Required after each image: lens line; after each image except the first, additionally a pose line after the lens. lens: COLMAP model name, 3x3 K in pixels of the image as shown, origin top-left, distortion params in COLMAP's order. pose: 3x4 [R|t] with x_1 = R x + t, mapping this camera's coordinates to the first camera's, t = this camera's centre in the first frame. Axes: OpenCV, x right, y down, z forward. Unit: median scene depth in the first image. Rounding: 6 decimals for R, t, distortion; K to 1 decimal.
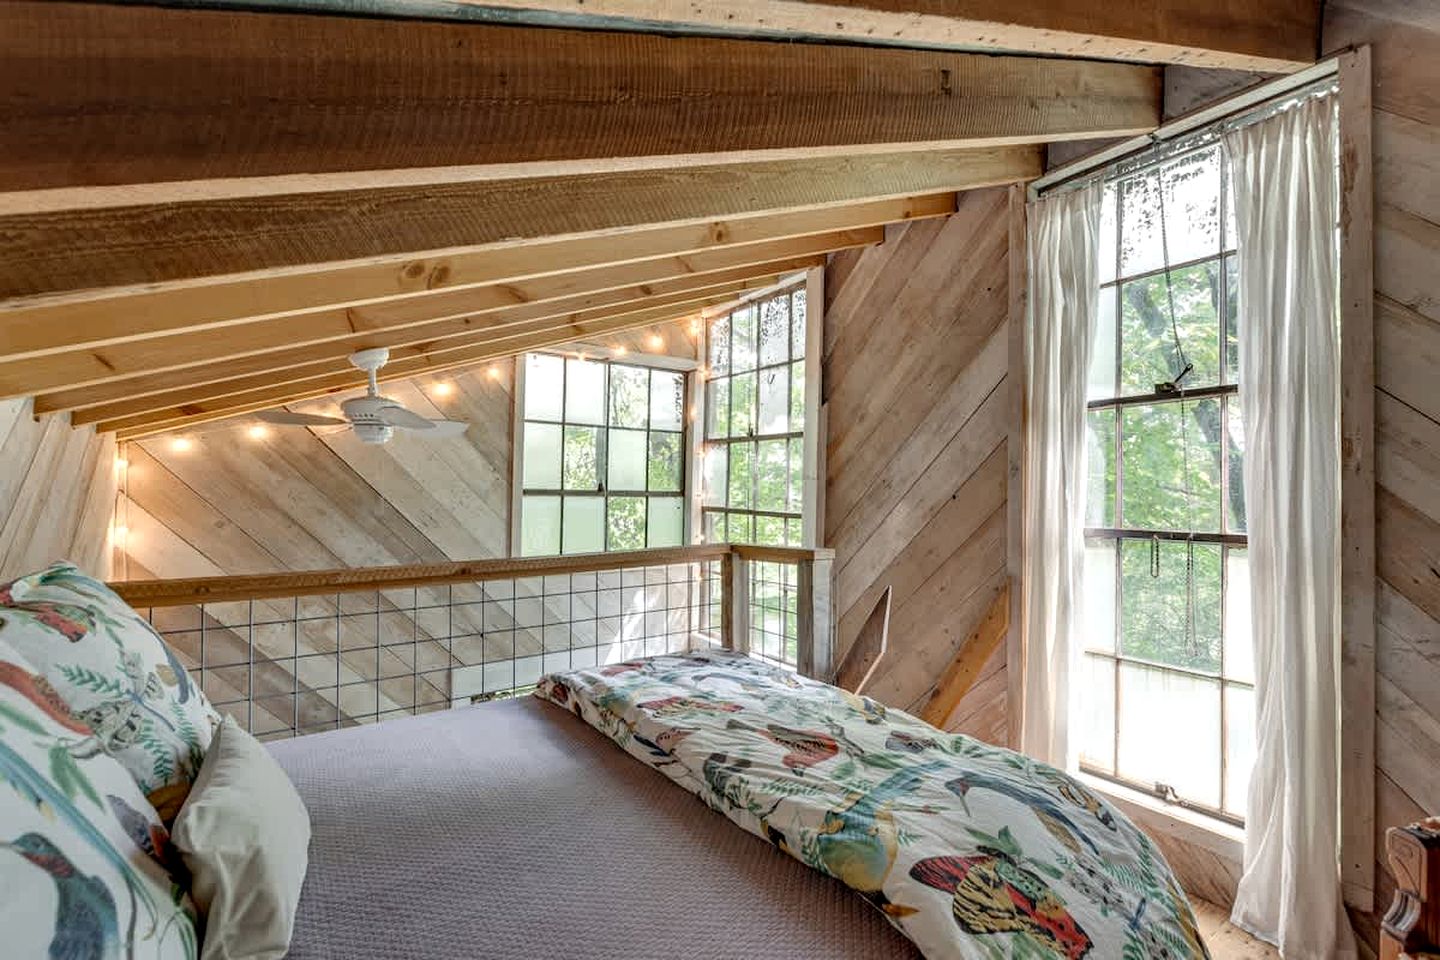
lens RADIAL K [[626.4, 0, 714.5], [0, 626.4, 483.9], [0, 0, 1]] dist [0.005098, -0.004425]
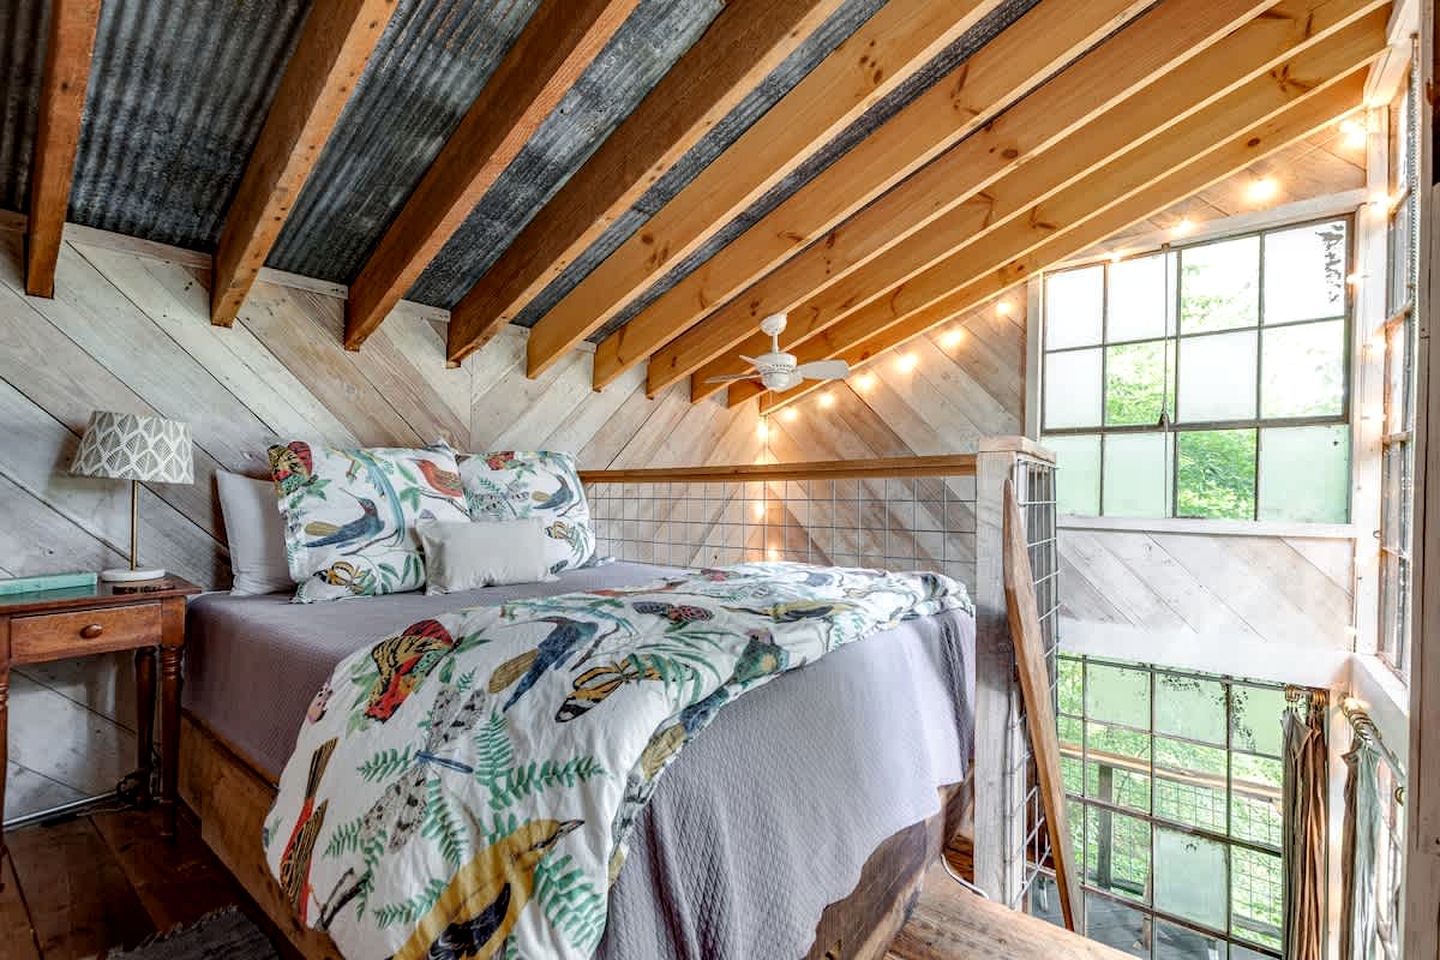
lens RADIAL K [[626.4, 0, 718.2], [0, 626.4, 490.0], [0, 0, 1]] dist [0.005098, -0.004425]
pose [[0.292026, -0.006512, -0.956388, 1.320339], [0.015174, 0.999883, -0.002175, 0.289975], [0.956290, -0.013877, 0.292091, 0.940345]]
